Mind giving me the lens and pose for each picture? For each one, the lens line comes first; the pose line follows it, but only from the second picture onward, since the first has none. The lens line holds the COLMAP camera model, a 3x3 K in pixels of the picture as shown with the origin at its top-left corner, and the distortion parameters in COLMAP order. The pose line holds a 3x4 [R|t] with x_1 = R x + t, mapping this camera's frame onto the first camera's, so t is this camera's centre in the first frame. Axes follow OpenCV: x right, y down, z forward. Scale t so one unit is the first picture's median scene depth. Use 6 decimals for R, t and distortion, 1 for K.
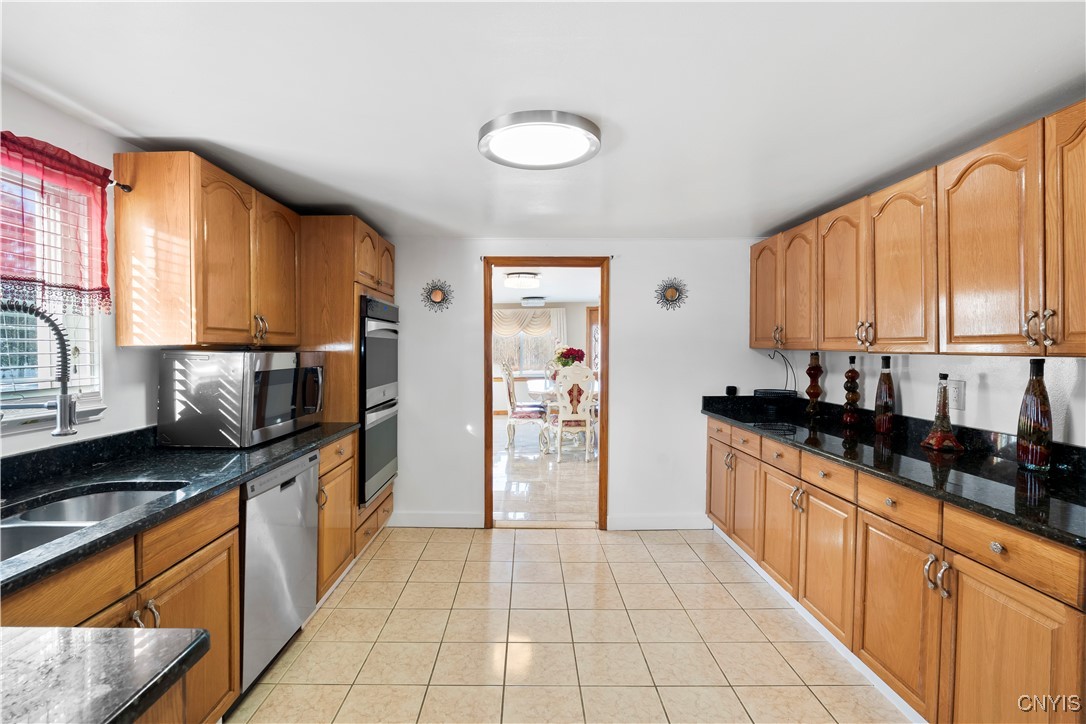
lens RADIAL K [[509.8, 0, 540.4], [0, 509.8, 344.1], [0, 0, 1]] dist [-0.000904, -0.000127]
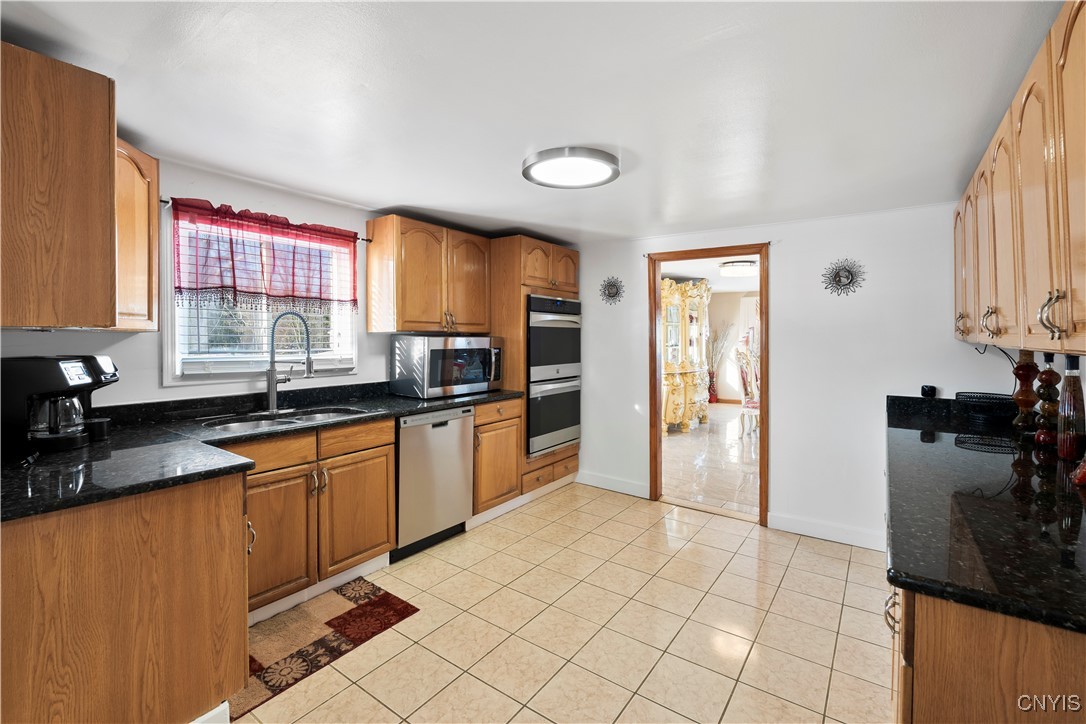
lens RADIAL K [[497.0, 0, 554.0], [0, 497.0, 326.8], [0, 0, 1]] dist [0.000046, -0.000201]
pose [[0.811534, -0.000808, -0.584305, 0.462554], [-0.005359, 0.999947, -0.008826, -0.002473], [0.584281, 0.010294, 0.811486, 0.003394]]
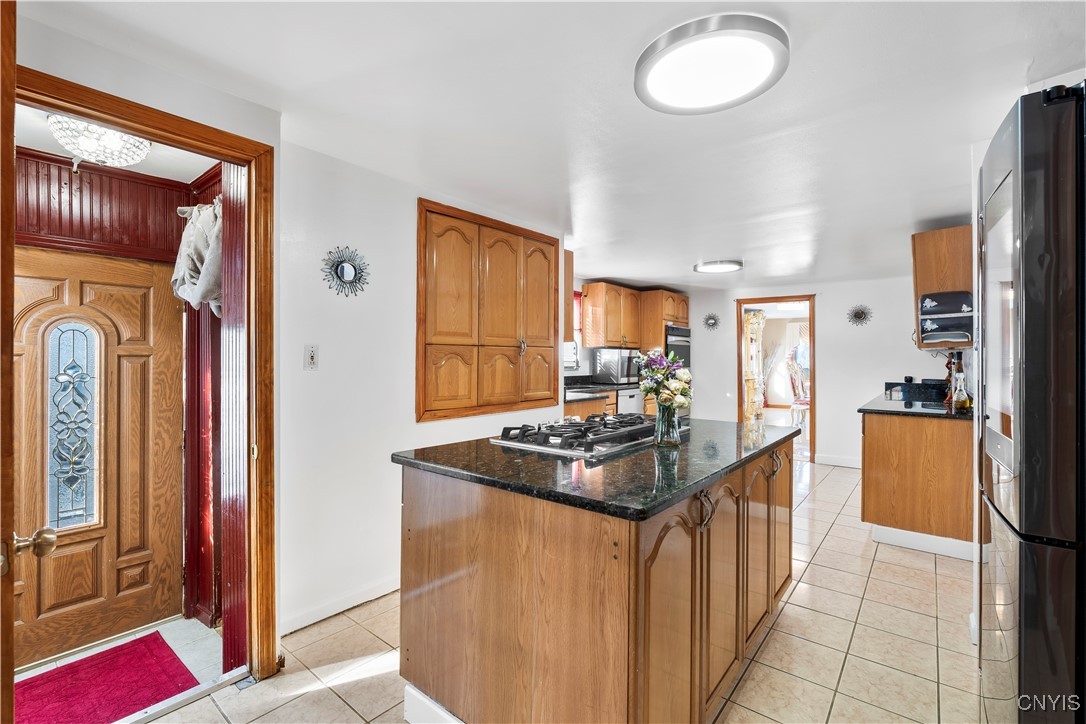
lens RADIAL K [[509.8, 0, 540.4], [0, 509.8, 344.1], [0, 0, 1]] dist [-0.000904, -0.000127]
pose [[0.769120, -0.006591, -0.639071, 0.653411], [-0.006108, 0.999825, -0.017662, 0.028664], [0.639075, 0.017487, 0.768945, -1.061010]]
